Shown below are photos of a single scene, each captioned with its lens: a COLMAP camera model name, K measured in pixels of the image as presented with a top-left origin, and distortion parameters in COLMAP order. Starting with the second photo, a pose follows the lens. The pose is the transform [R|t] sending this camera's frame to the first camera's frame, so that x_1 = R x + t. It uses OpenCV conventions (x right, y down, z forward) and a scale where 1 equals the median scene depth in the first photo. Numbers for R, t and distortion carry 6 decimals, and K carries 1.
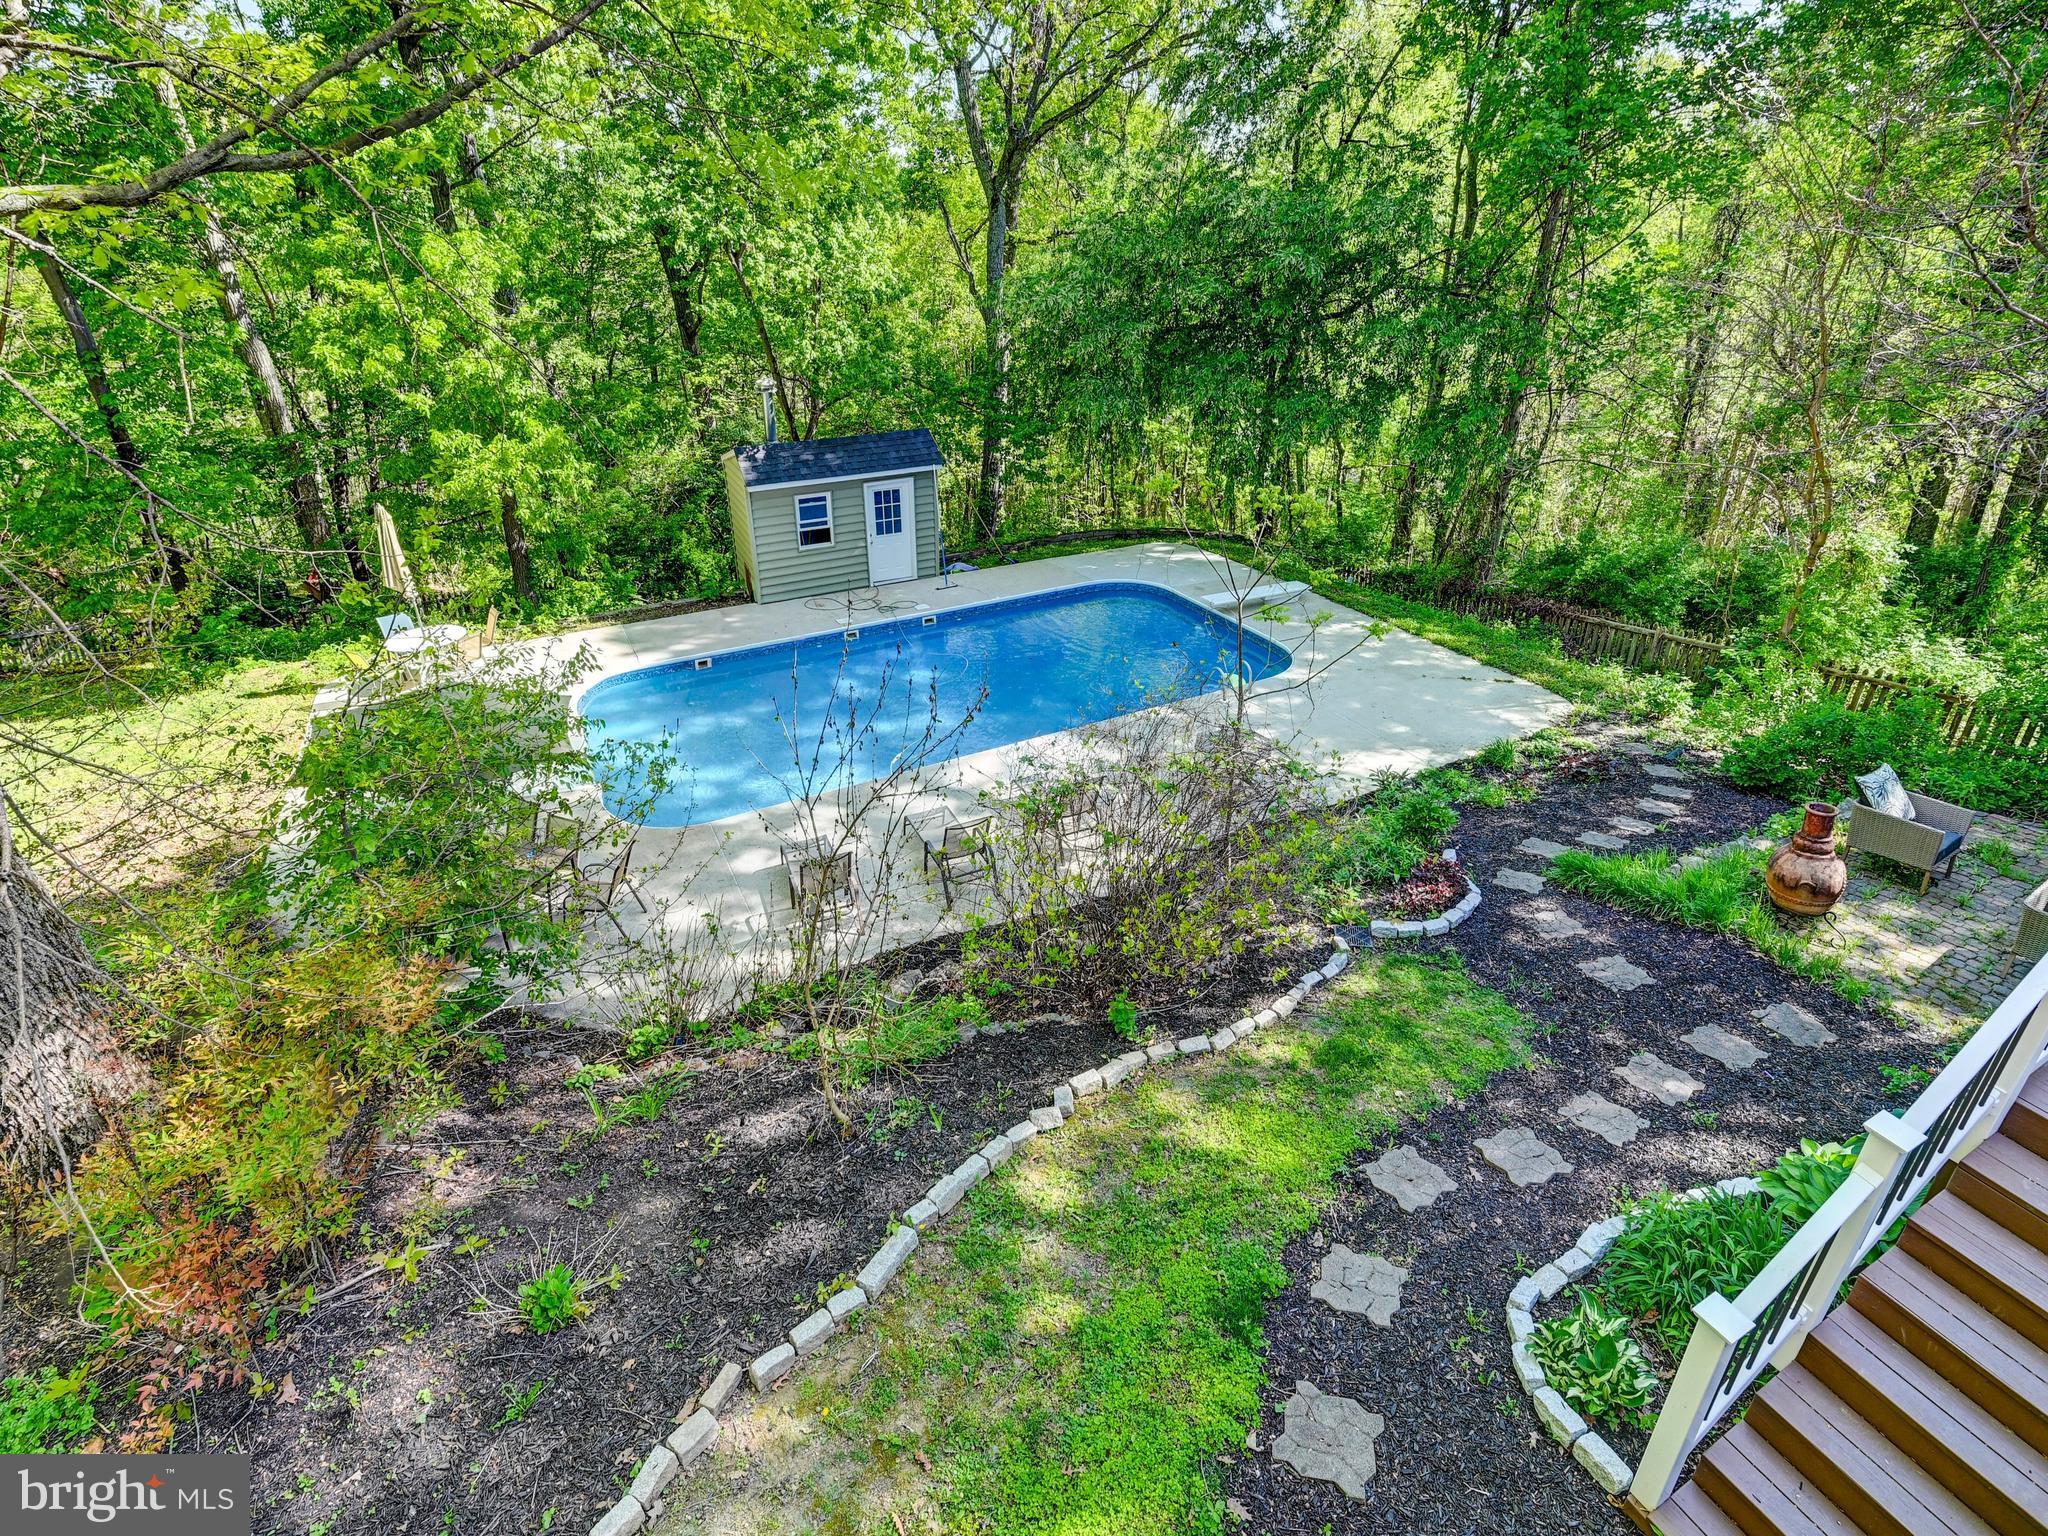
lens RADIAL K [[951.6, 0, 1052.7], [0, 951.6, 743.5], [0, 0, 1]] dist [0.000024, -0.000358]
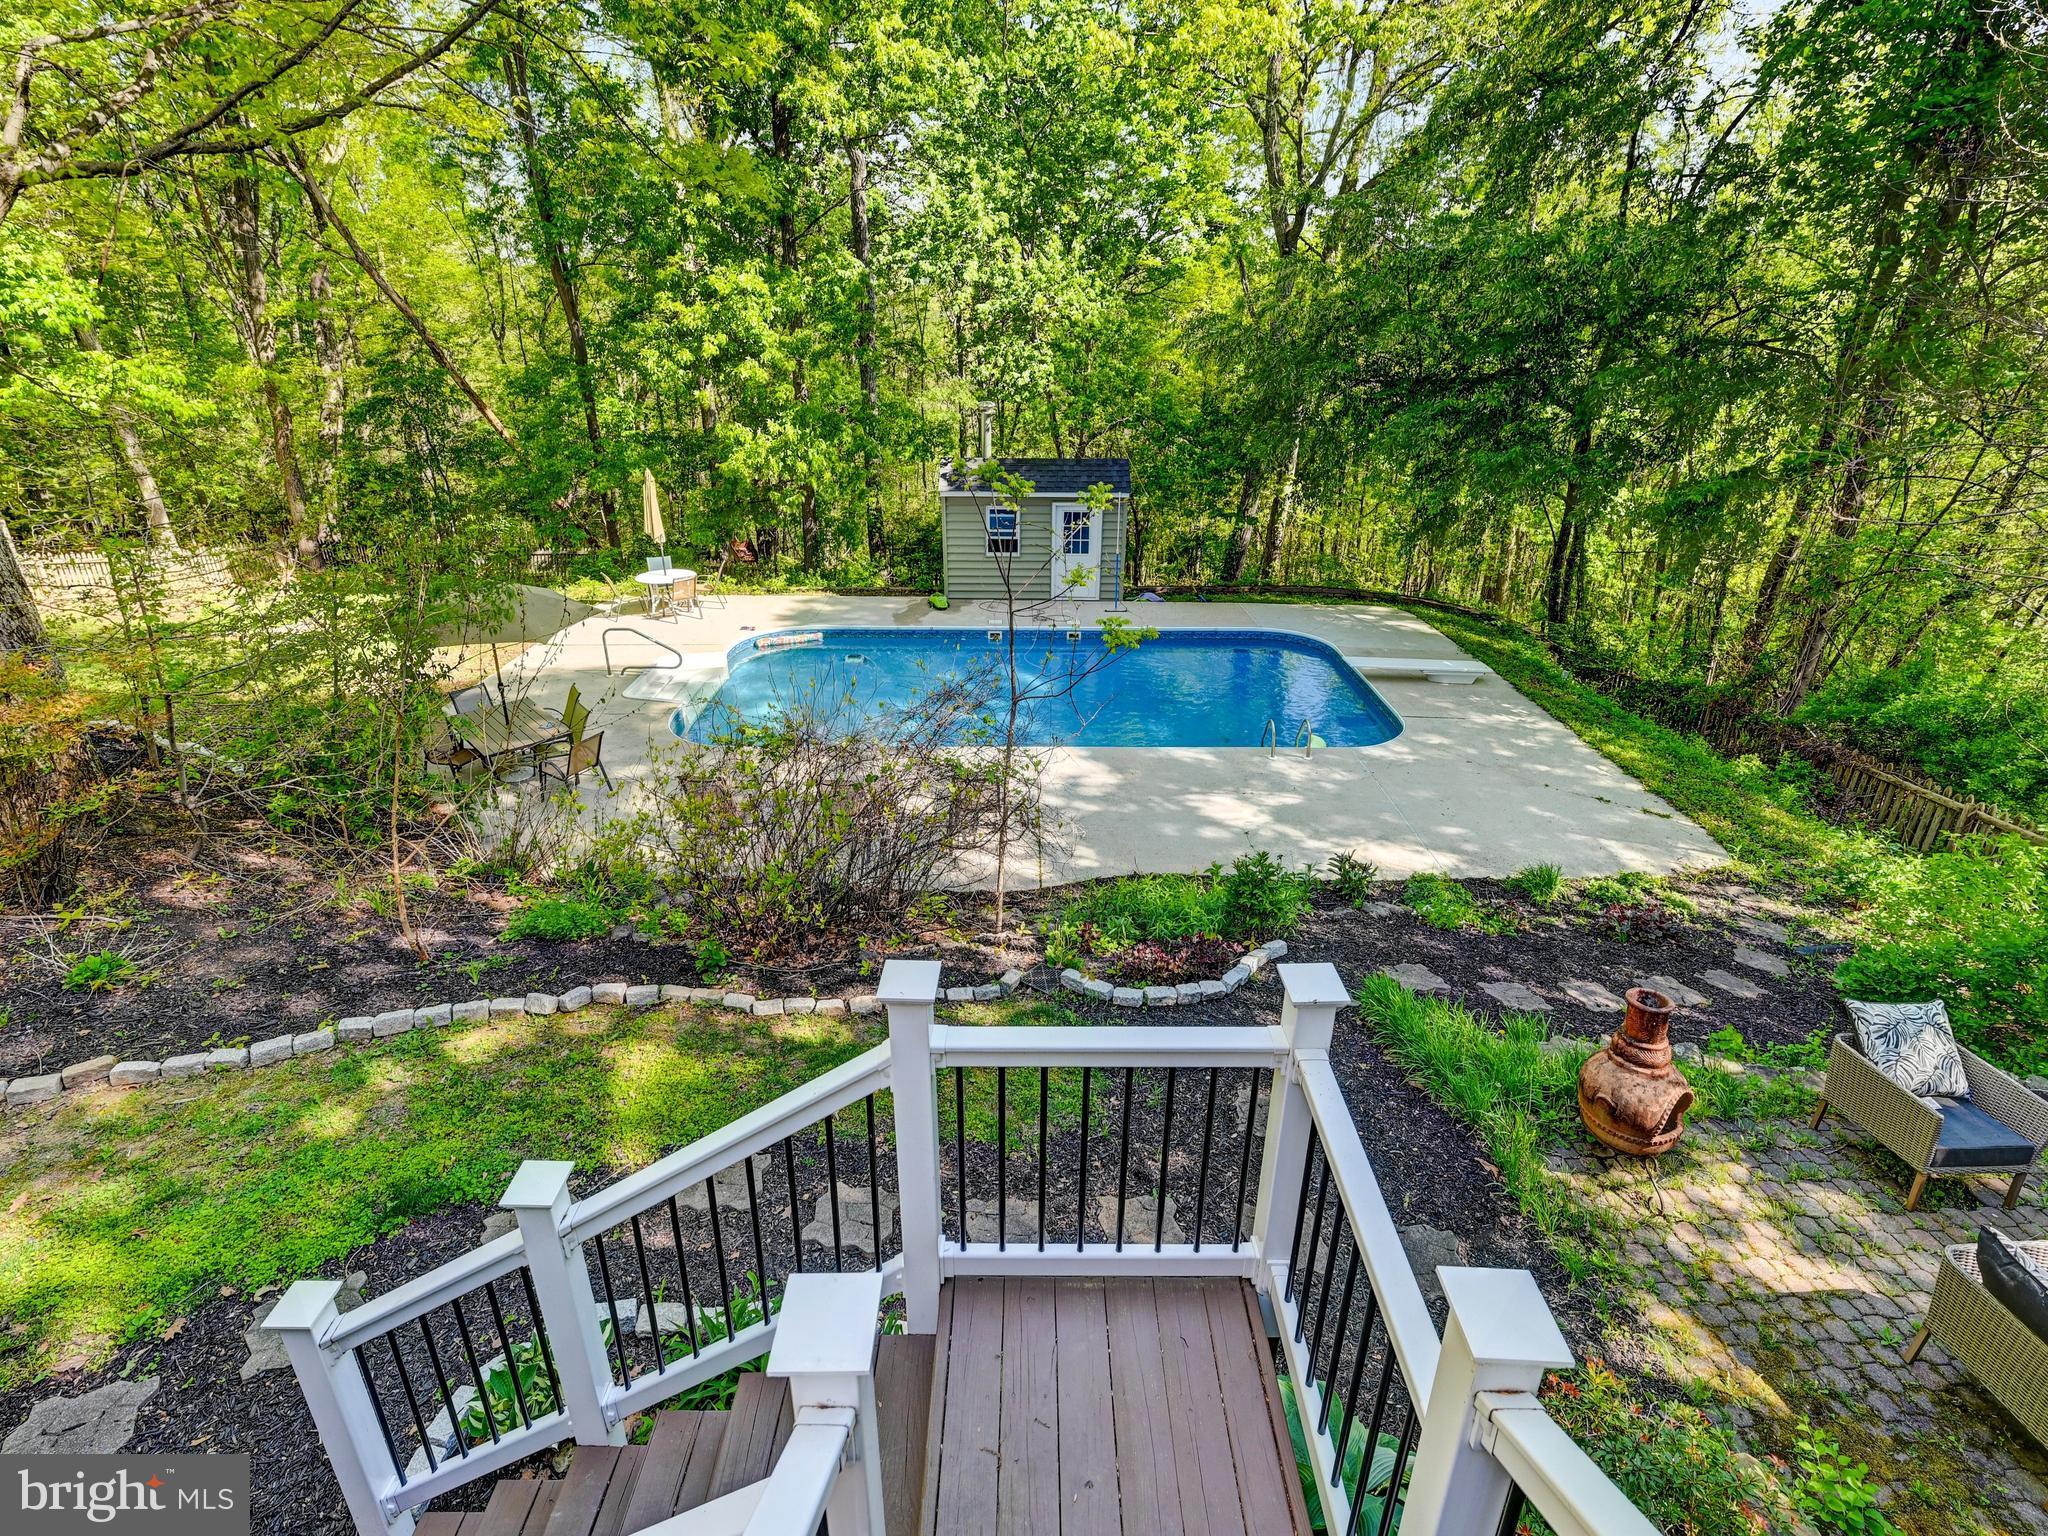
lens RADIAL K [[910.4, 0, 1016.6], [0, 910.4, 737.6], [0, 0, 1]] dist [-0.000510, -0.000055]
pose [[0.894401, 0.206616, -0.396682, 0.254761], [-0.224892, 0.974384, 0.000452, -0.006894], [0.386614, 0.088806, 0.917956, 0.072413]]
